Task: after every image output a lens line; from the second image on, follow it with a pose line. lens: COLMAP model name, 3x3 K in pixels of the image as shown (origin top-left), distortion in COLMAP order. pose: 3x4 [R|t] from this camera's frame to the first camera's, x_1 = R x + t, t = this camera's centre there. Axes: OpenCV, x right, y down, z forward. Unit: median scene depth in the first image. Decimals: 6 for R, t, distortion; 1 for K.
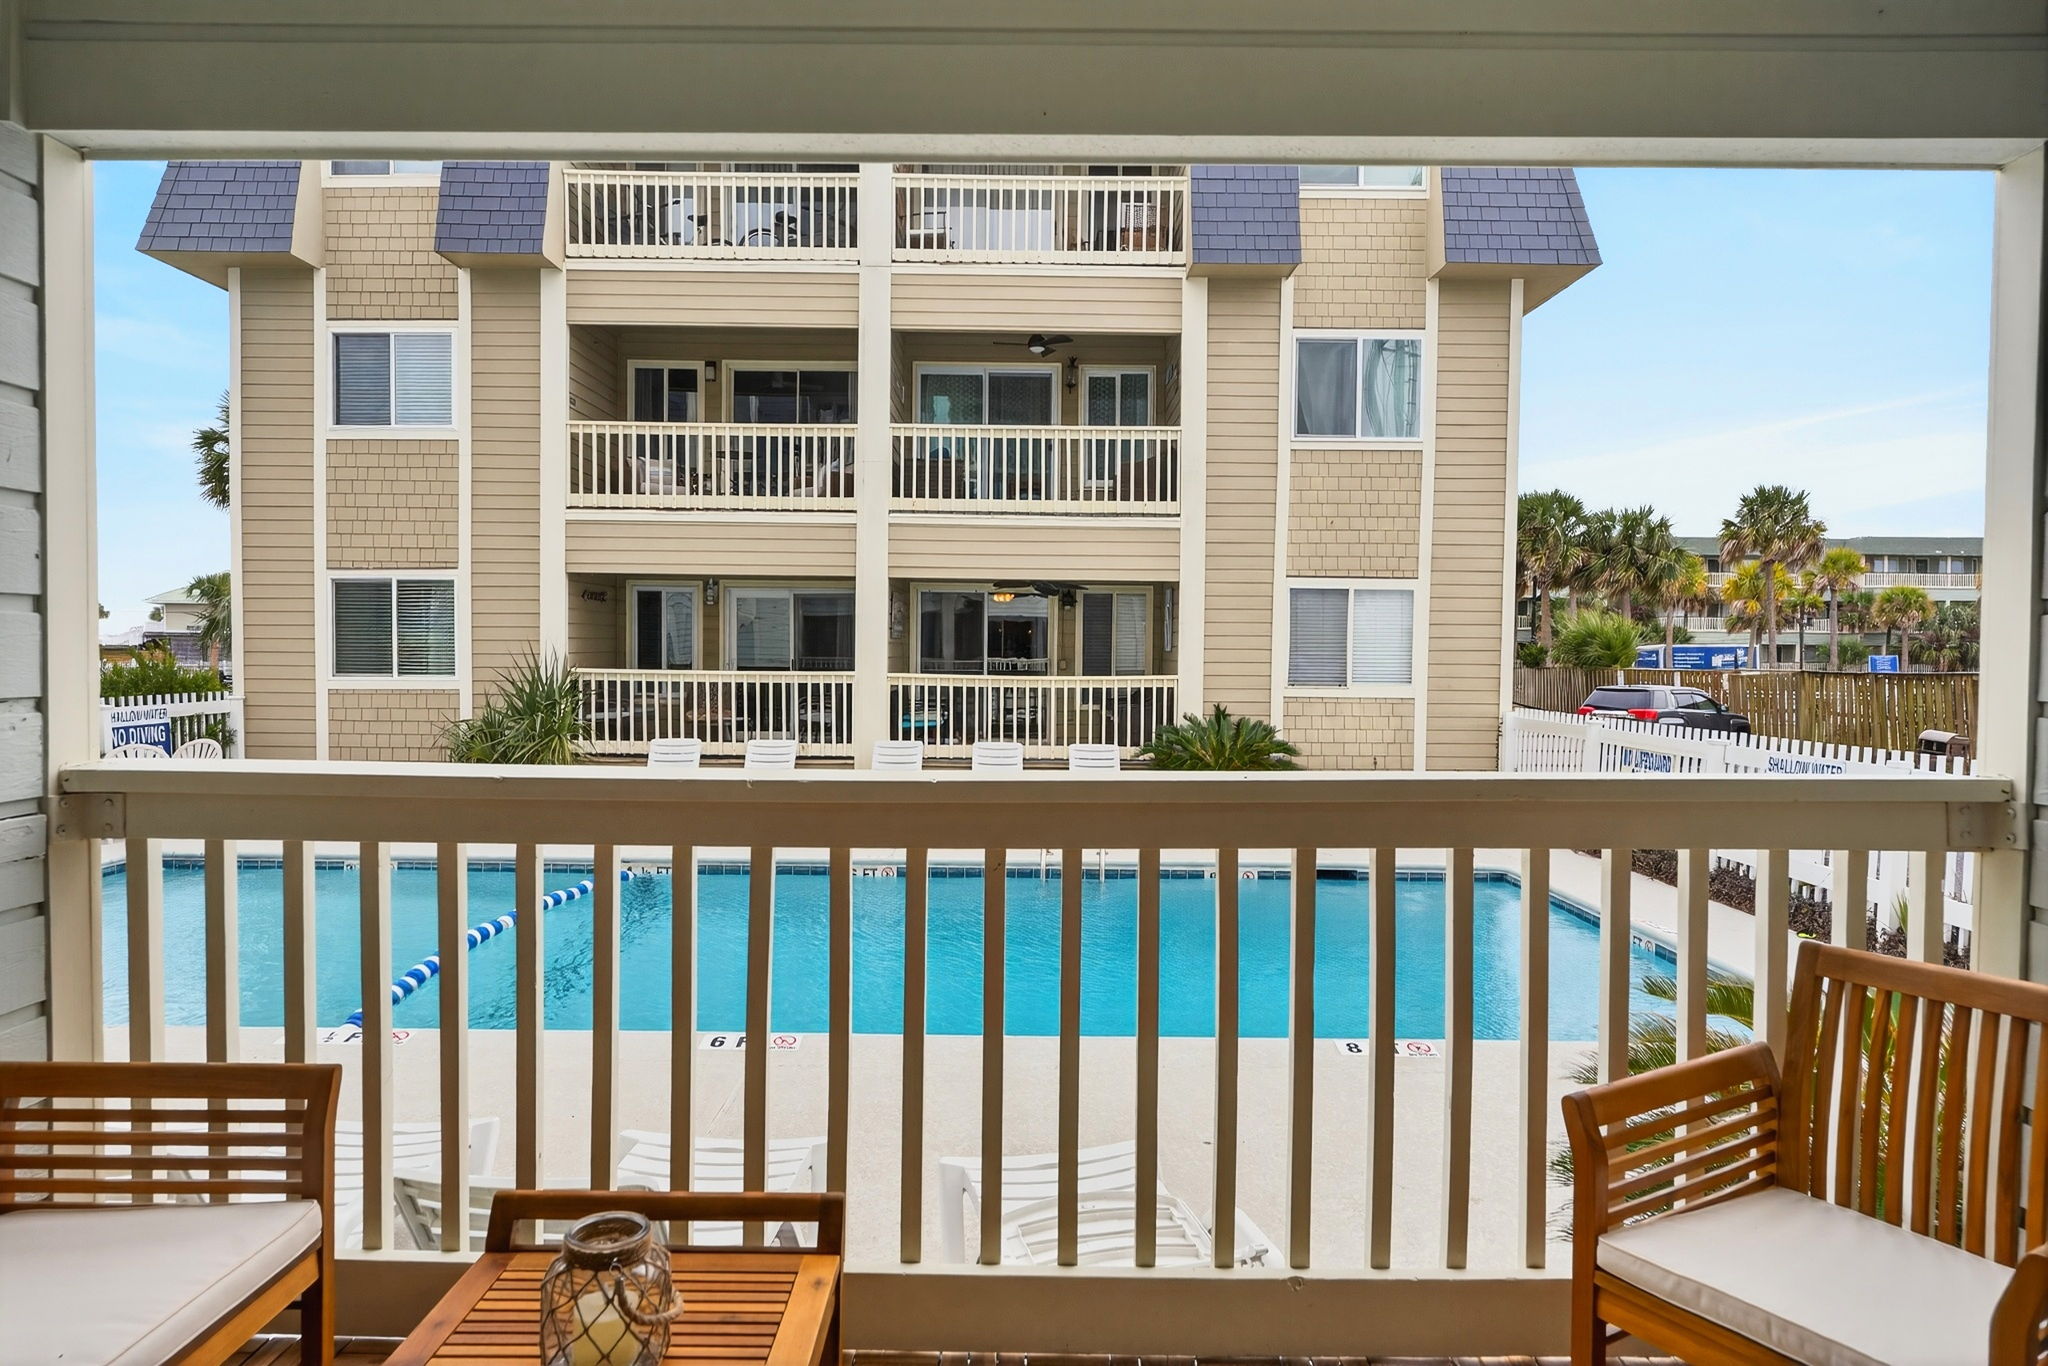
lens RADIAL K [[940.4, 0, 1024.0], [0, 940.4, 683.0], [0, 0, 1]] dist [-0.000405, -0.000320]
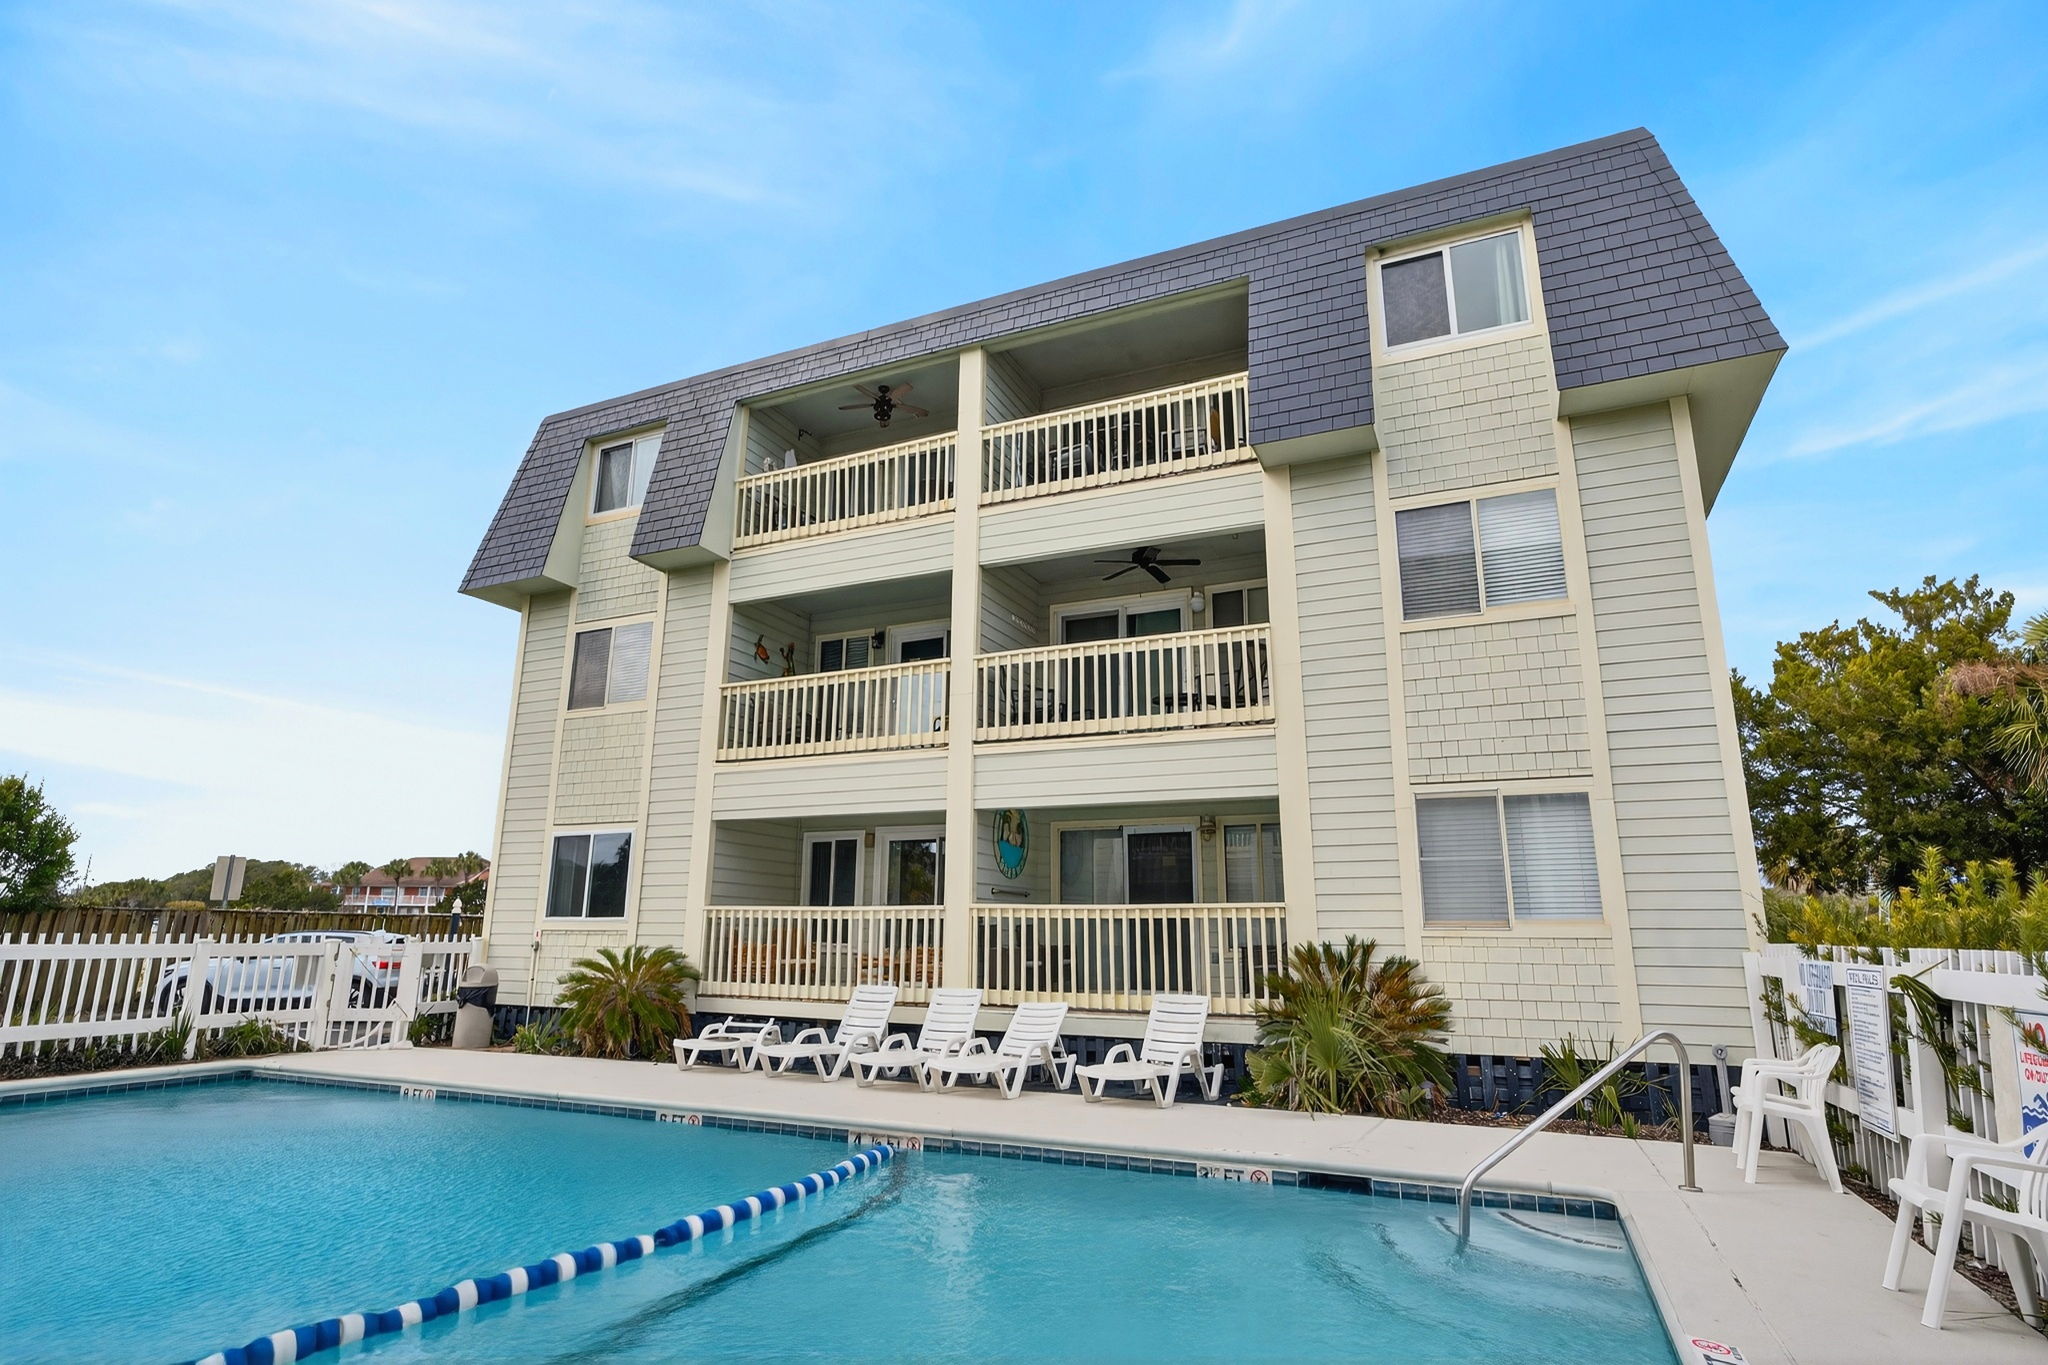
lens RADIAL K [[1054.4, 0, 1024.0], [0, 1054.4, 682.5], [0, 0, 1]] dist [0.015272, 0.000069]
pose [[0.918257, -0.099828, -0.383195, 0.333788], [0.014494, 0.975526, -0.219406, 0.003599], [0.395719, 0.195917, 0.897231, -0.001758]]
